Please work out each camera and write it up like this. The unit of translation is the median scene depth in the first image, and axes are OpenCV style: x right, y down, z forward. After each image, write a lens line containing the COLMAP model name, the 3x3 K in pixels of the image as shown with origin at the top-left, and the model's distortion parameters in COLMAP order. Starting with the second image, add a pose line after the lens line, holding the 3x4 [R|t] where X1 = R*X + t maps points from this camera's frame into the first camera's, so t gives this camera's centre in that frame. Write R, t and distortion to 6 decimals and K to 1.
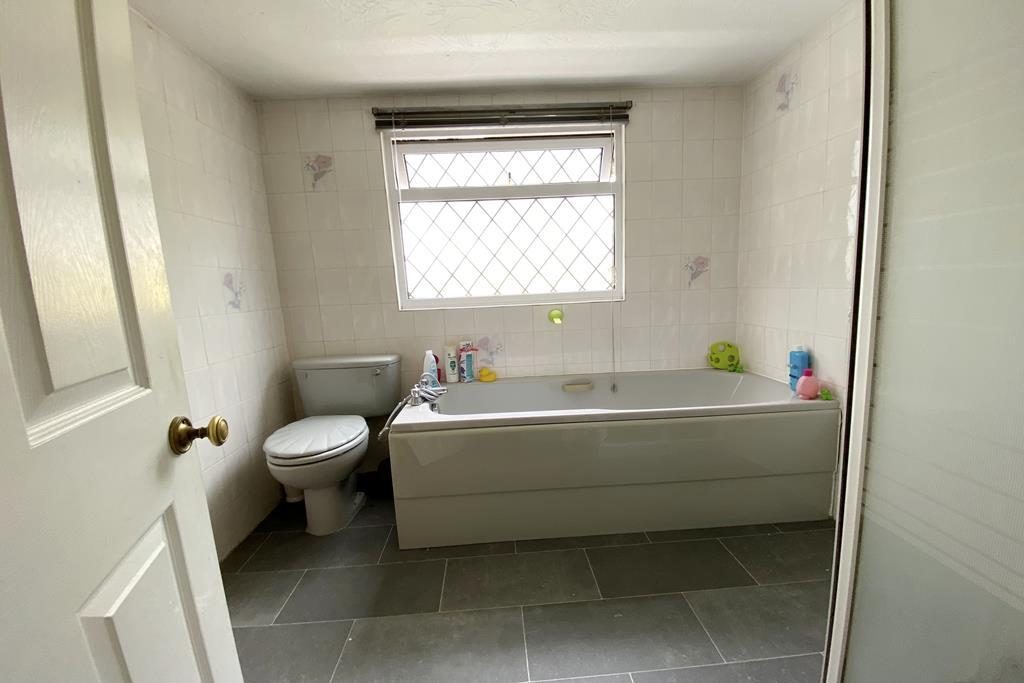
lens RADIAL K [[412.5, 0, 506.5], [0, 412.5, 345.4], [0, 0, 1]] dist [0.041394, -0.031767]
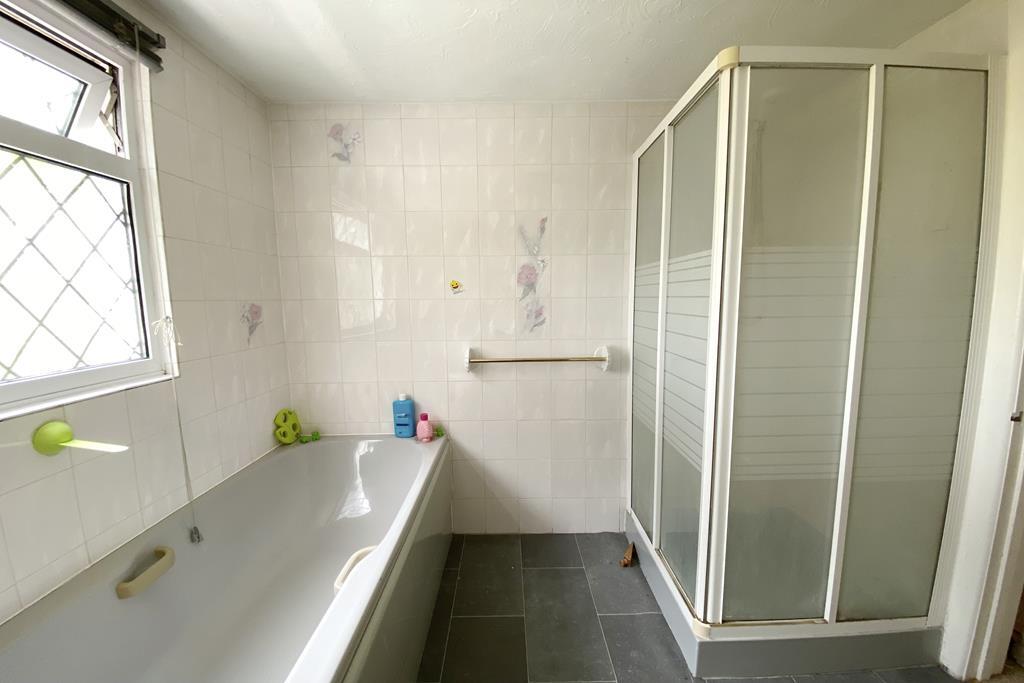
lens RADIAL K [[412.5, 0, 506.5], [0, 412.5, 345.4], [0, 0, 1]] dist [0.041394, -0.031767]
pose [[0.056385, -0.066853, 0.996168, -0.254809], [0.155399, 0.986183, 0.057387, -0.113399], [-0.986241, 0.151568, 0.065995, 0.517957]]
